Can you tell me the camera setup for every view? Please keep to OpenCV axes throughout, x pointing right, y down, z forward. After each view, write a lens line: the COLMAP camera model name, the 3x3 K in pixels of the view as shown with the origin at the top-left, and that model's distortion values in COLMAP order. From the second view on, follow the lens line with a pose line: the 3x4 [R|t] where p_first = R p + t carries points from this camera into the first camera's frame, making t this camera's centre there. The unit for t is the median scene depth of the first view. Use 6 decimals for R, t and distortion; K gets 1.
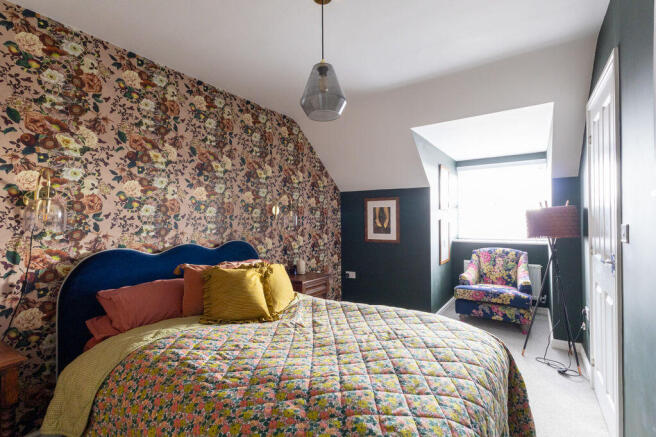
lens RADIAL K [[299.1, 0, 328.4], [0, 299.1, 217.4], [0, 0, 1]] dist [0.015267, 0.000006]
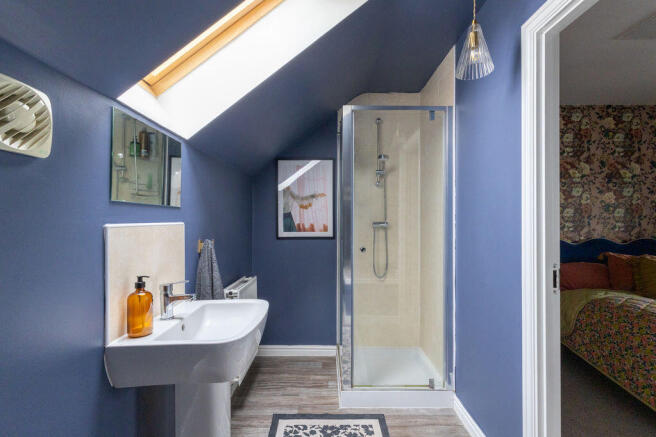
lens RADIAL K [[225.0, 0, 327.8], [0, 225.0, 220.8], [0, 0, 1]] dist [-0.001680, -0.000156]
pose [[0.568249, 0.009563, -0.822801, -0.495188], [0.004071, 0.999888, 0.014433, -0.005079], [0.822847, -0.011551, 0.568146, -0.702228]]
